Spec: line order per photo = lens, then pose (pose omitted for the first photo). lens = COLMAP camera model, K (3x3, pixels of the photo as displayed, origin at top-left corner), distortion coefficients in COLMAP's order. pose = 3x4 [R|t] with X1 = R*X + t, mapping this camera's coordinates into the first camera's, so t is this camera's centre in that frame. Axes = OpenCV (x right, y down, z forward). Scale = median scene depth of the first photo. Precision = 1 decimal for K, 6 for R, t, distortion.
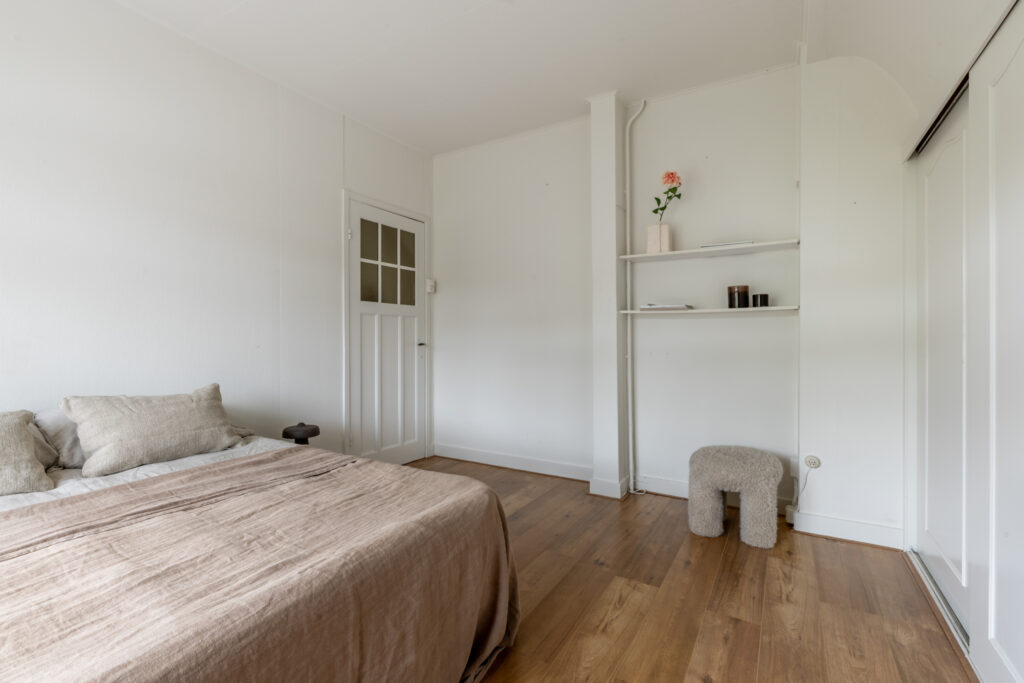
lens RADIAL K [[466.3, 0, 512.0], [0, 466.3, 341.5], [0, 0, 1]] dist [0.004947, -0.000082]
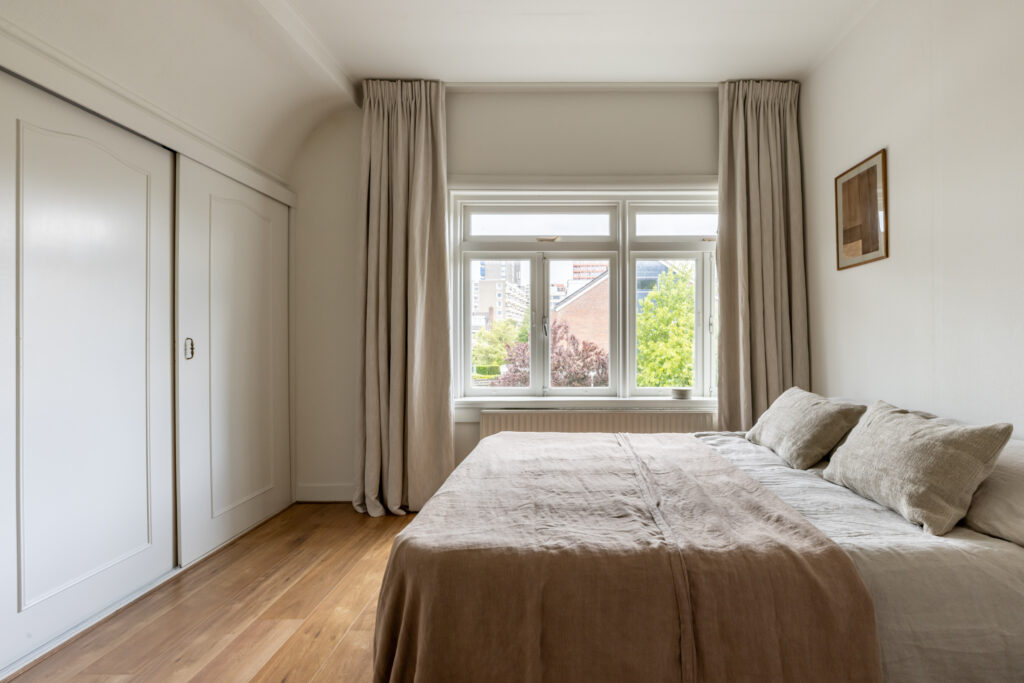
lens RADIAL K [[488.9, 0, 542.5], [0, 488.9, 331.6], [0, 0, 1]] dist [-0.004264, -0.000639]
pose [[-0.861220, 0.000262, -0.508231, 0.147776], [0.000191, 1.000000, 0.000193, -0.021546], [0.508231, 0.000069, -0.861221, 1.629319]]
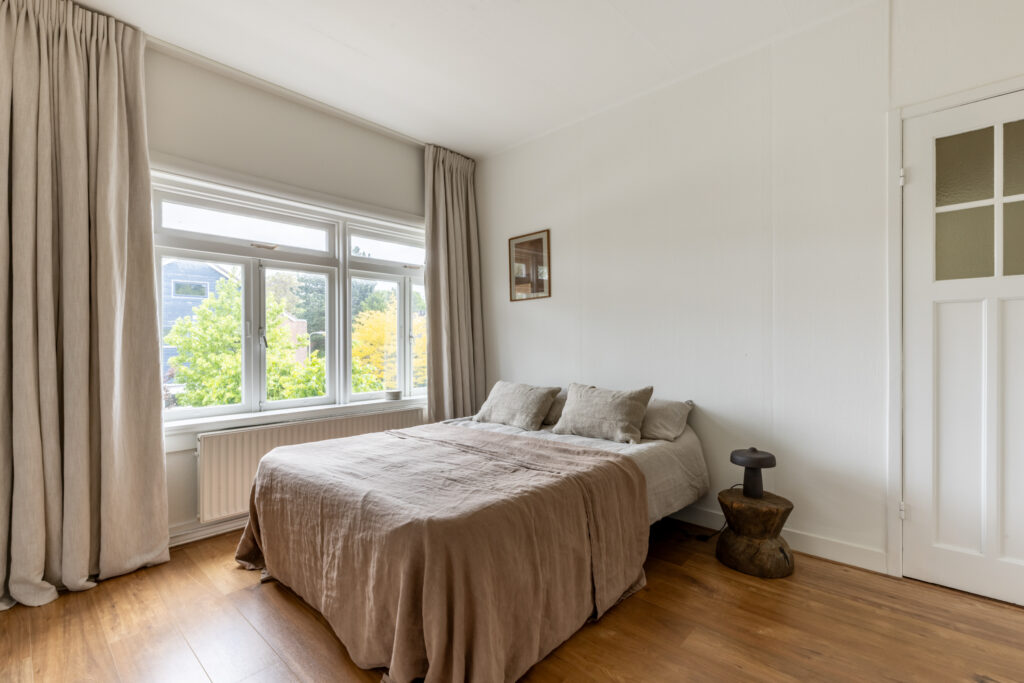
lens RADIAL K [[466.3, 0, 512.0], [0, 466.3, 341.5], [0, 0, 1]] dist [0.004947, -0.000082]
pose [[-0.204347, -0.000839, -0.978898, 0.718173], [0.002263, 0.999997, -0.001329, -0.022799], [0.978896, -0.002487, -0.204344, 1.217050]]
